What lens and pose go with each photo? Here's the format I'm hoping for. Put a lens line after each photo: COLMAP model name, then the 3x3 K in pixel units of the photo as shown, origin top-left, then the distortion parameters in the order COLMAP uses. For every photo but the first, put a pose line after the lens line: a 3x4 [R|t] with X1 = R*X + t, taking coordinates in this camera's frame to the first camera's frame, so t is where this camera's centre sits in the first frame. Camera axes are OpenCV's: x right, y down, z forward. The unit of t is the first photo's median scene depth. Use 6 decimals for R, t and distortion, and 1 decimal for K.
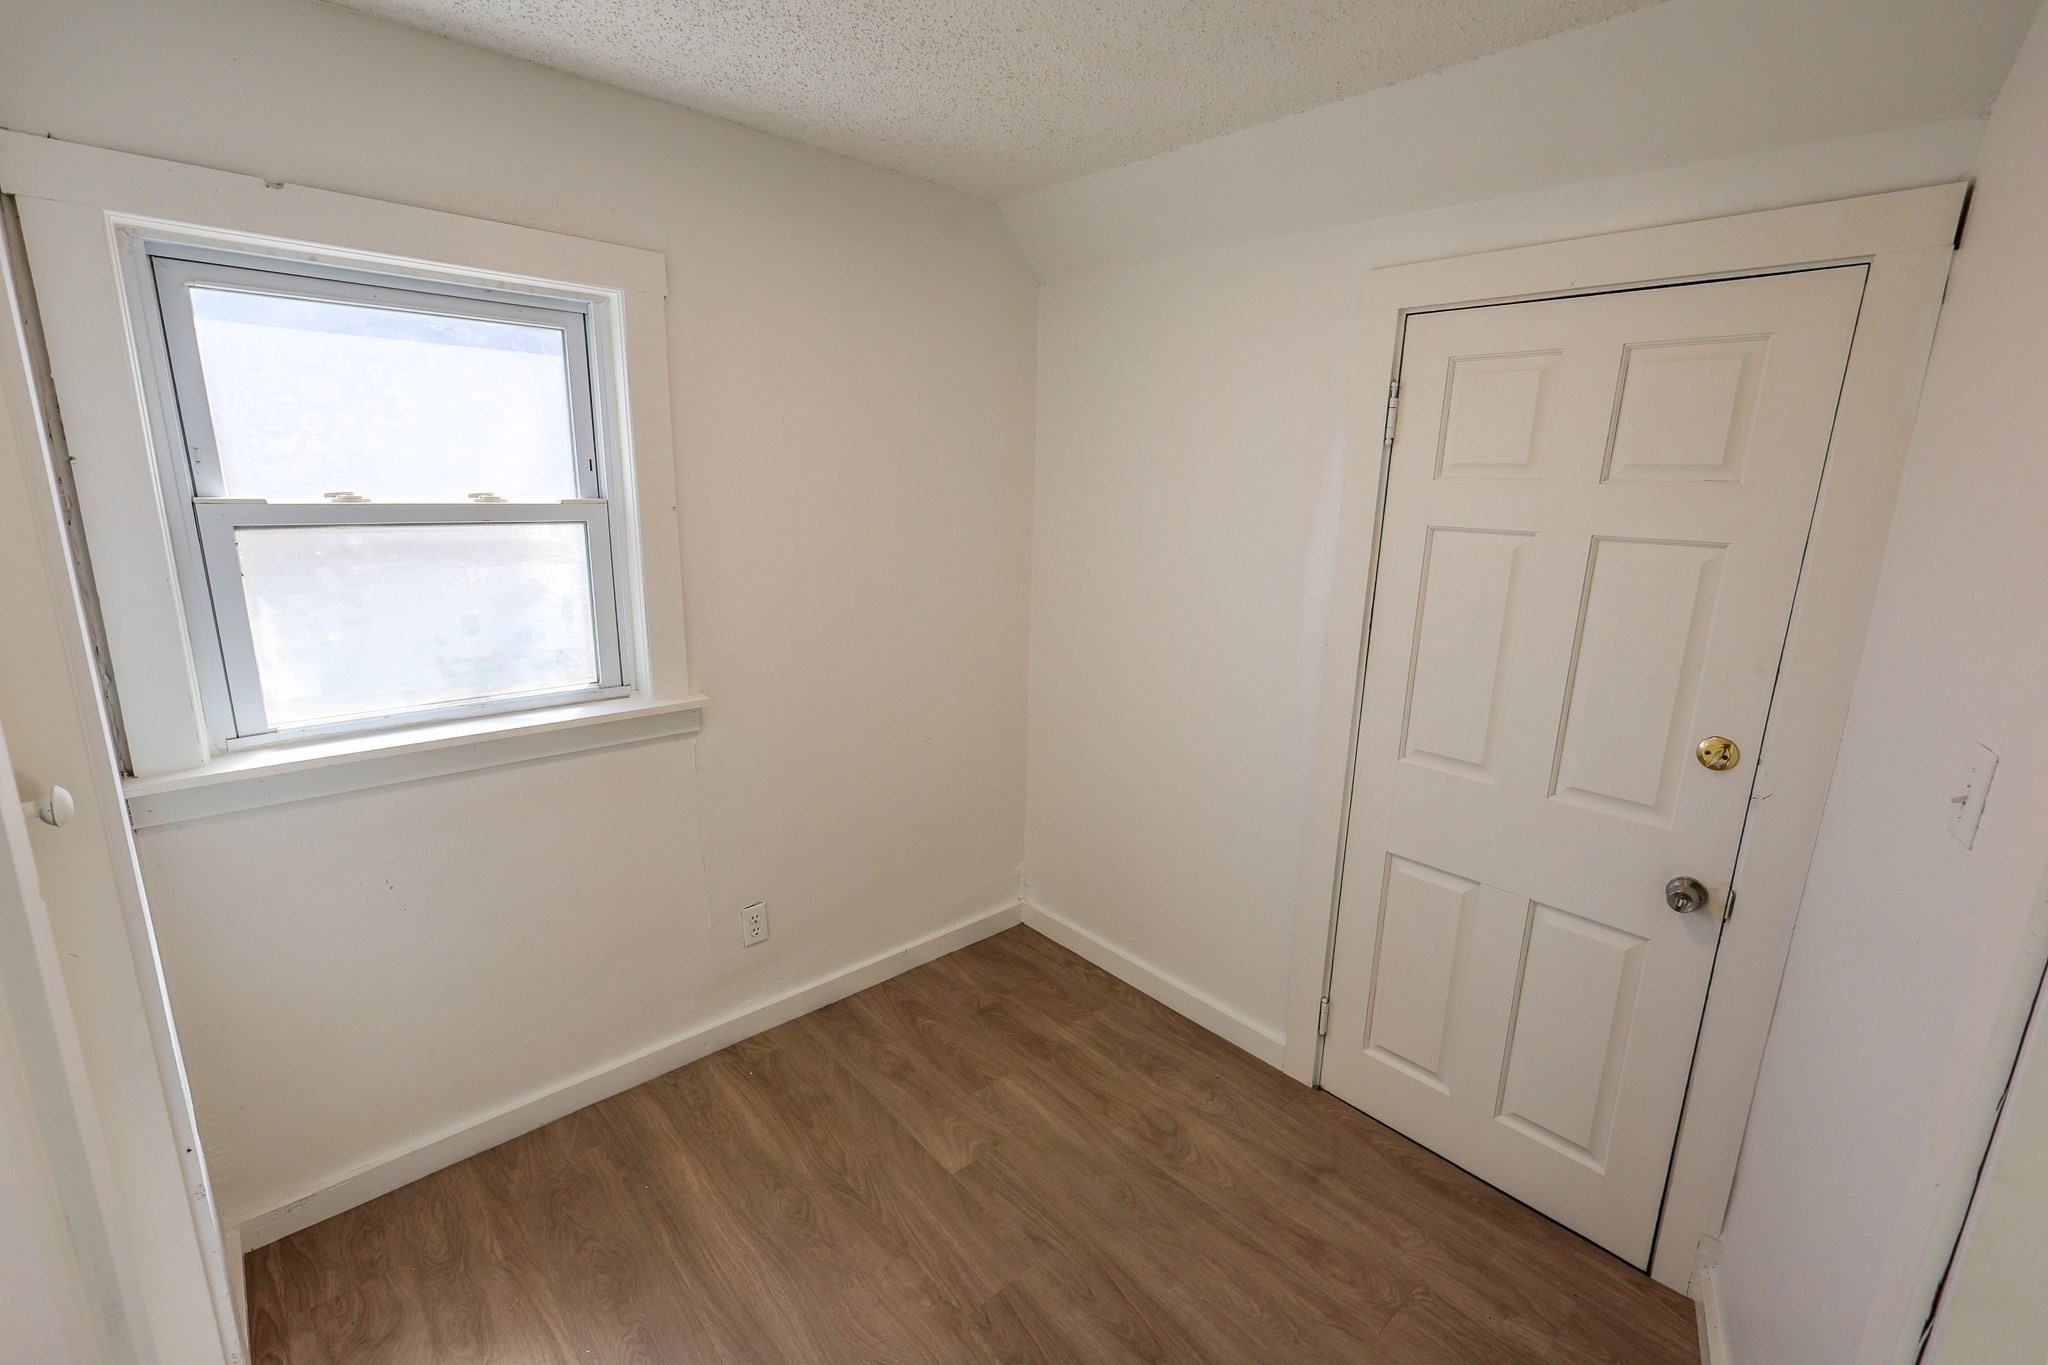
lens RADIAL K [[887.6, 0, 1029.8], [0, 887.6, 683.5], [0, 0, 1]] dist [0.002738, 0.000057]
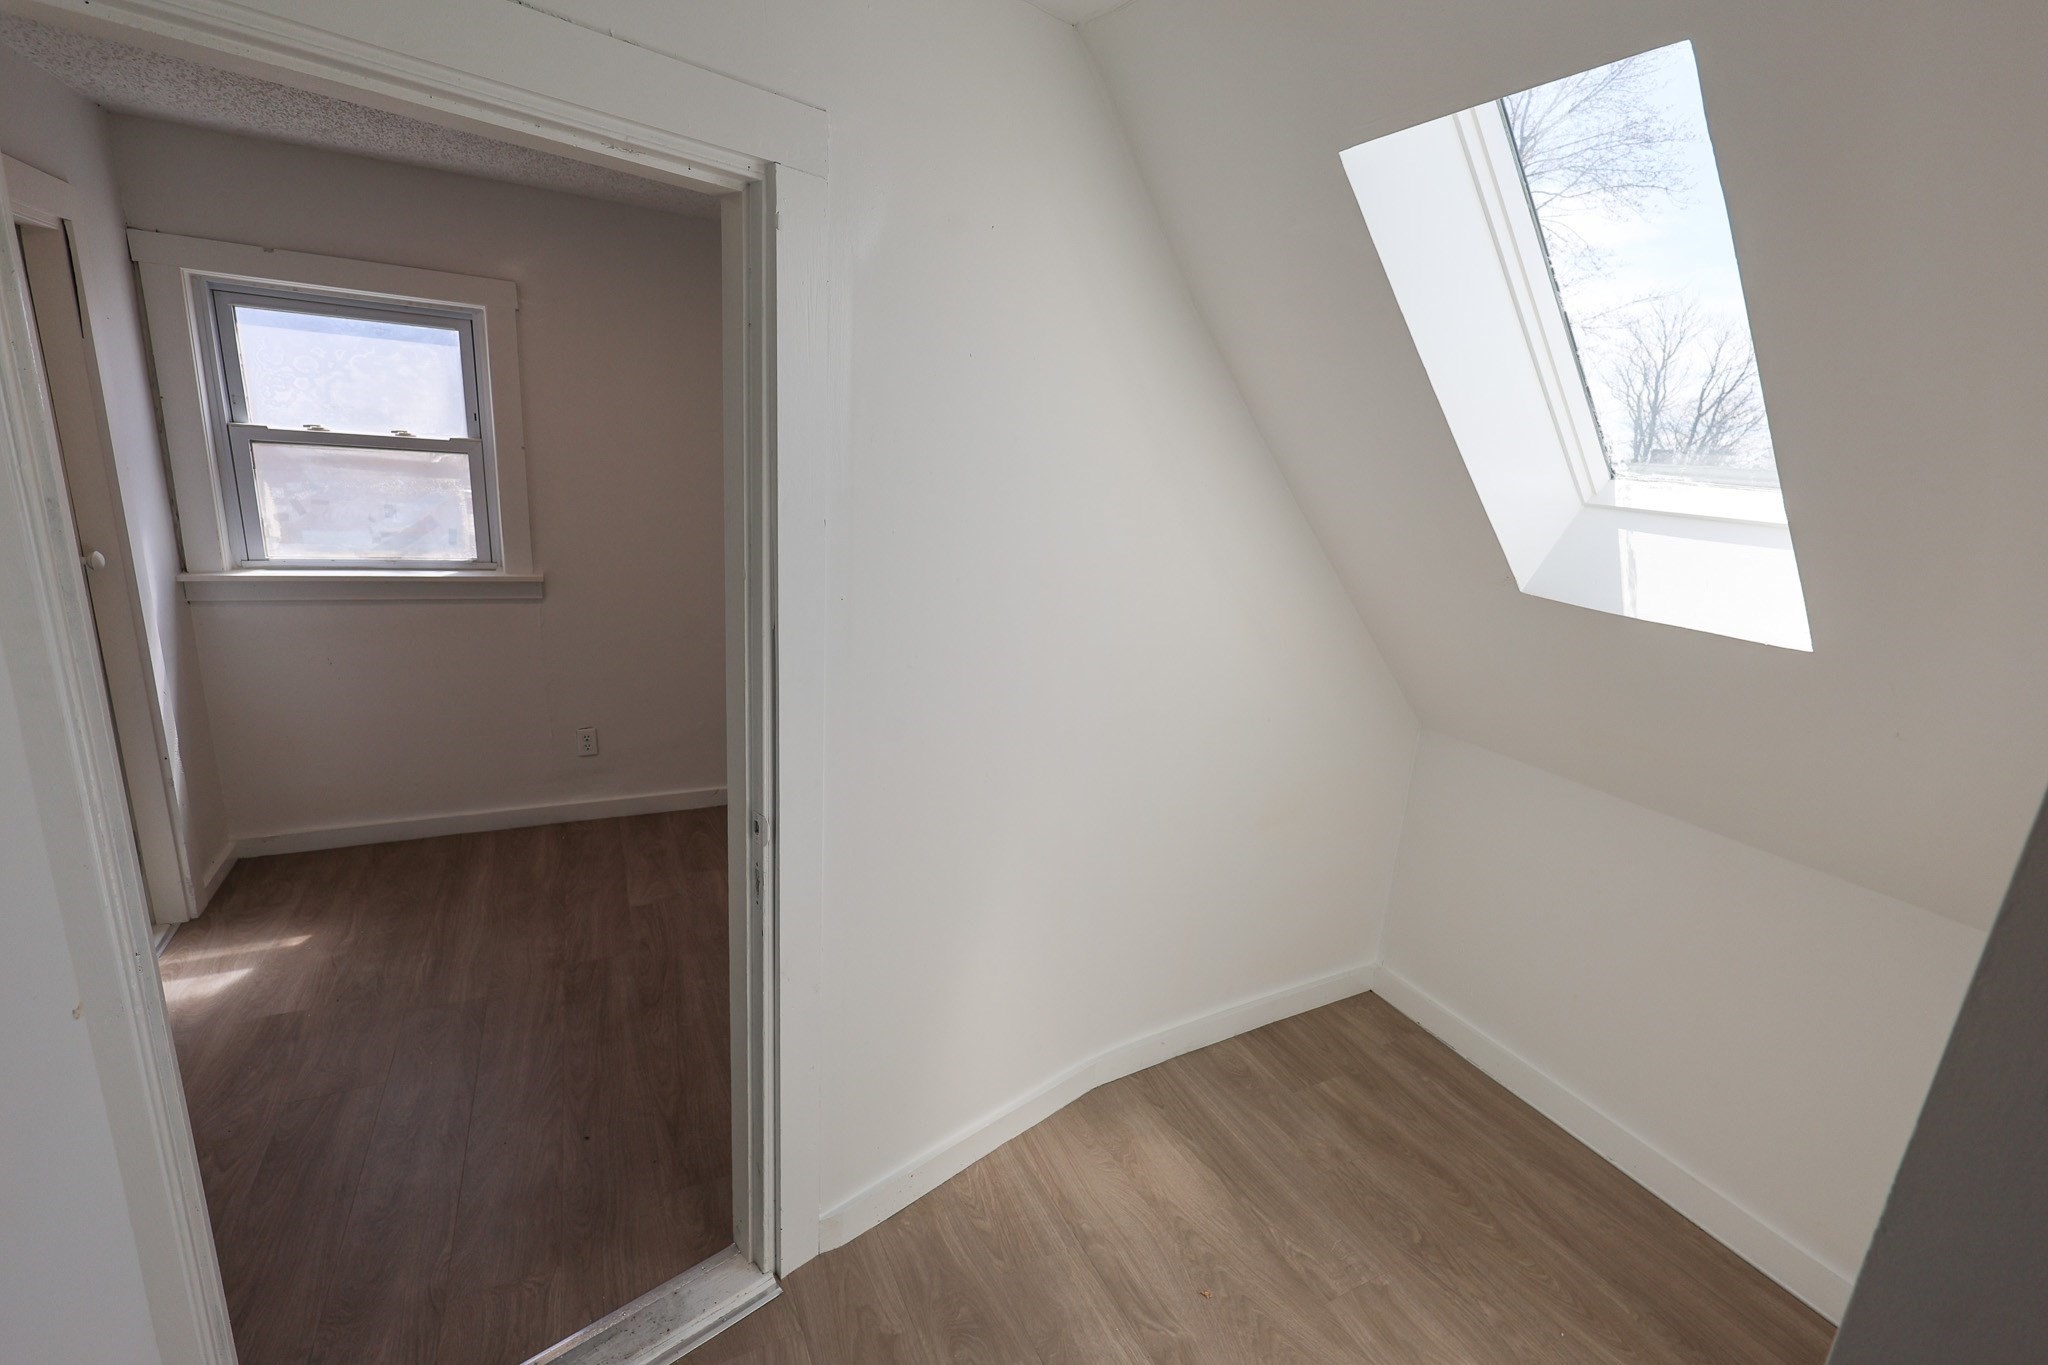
lens RADIAL K [[887.6, 0, 1029.8], [0, 887.6, 683.5], [0, 0, 1]] dist [0.002738, 0.000057]
pose [[0.961875, 0.110815, -0.250032, 0.953017], [-0.108258, 0.993833, 0.024002, 0.082586], [0.251150, 0.003981, 0.967940, -0.286038]]
